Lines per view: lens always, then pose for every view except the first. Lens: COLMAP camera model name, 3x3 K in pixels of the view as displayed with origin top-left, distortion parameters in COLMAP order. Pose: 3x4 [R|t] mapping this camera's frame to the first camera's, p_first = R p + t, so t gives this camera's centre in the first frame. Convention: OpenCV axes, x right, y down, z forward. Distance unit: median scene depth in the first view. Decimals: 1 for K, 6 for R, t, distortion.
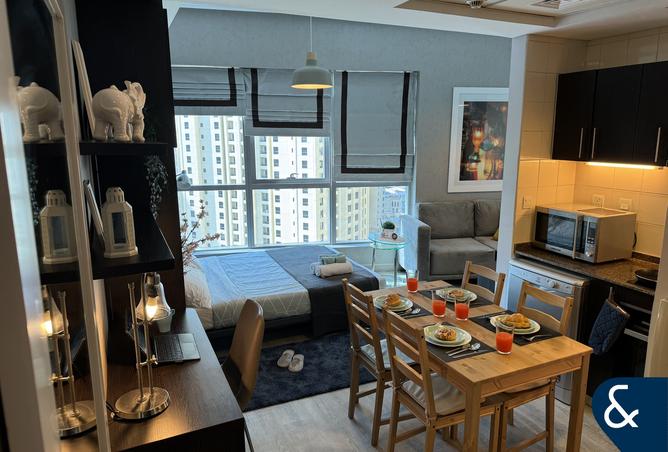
lens RADIAL K [[484.7, 0, 334.3], [0, 484.7, 221.3], [0, 0, 1]] dist [0.002926, -0.024349]
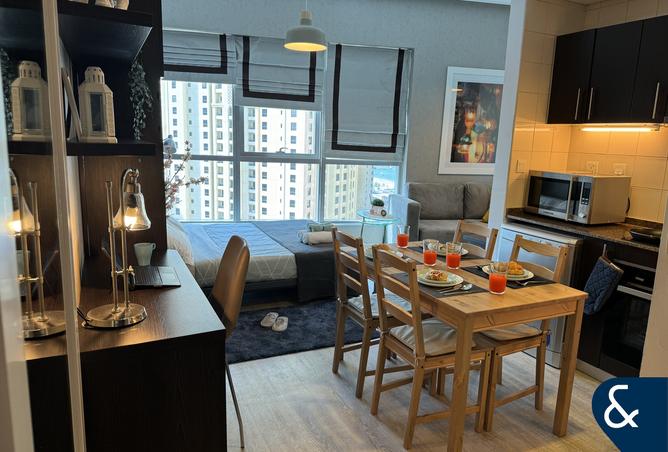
lens RADIAL K [[484.7, 0, 332.4], [0, 484.7, 231.4], [0, 0, 1]] dist [0.002926, -0.024349]
pose [[0.999135, 0.033247, 0.024986, -0.004809], [-0.033183, 0.999445, -0.002968, 0.122629], [-0.025071, 0.002136, 0.999683, 0.031281]]
